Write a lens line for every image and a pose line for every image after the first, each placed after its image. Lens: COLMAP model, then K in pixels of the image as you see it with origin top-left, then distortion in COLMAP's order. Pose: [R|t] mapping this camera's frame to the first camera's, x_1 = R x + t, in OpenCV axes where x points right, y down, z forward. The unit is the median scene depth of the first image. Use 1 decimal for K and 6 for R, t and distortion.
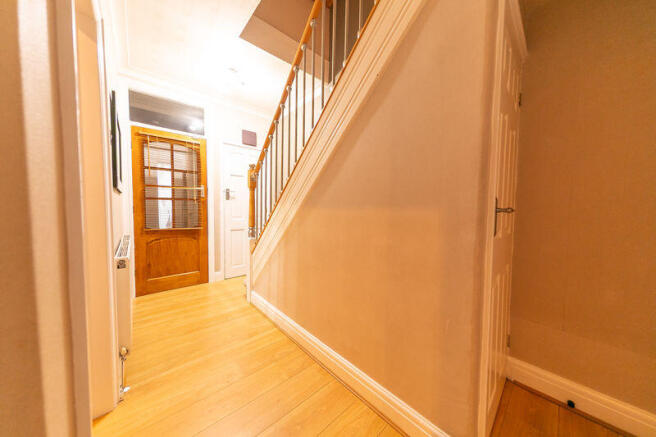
lens RADIAL K [[210.7, 0, 328.7], [0, 210.7, 217.0], [0, 0, 1]] dist [0.000378, 0.000000]
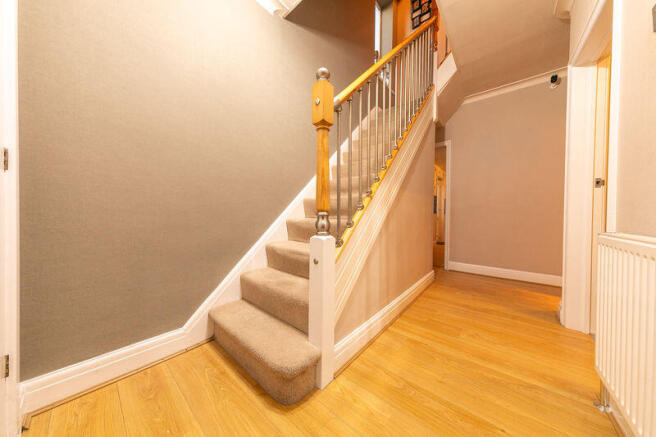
lens RADIAL K [[210.7, 0, 328.7], [0, 210.7, 217.0], [0, 0, 1]] dist [0.000378, 0.000000]
pose [[-0.125876, -0.031548, 0.991544, -1.122827], [0.053866, 0.997802, 0.038585, 0.054462], [-0.990582, 0.058268, -0.123900, 1.438757]]
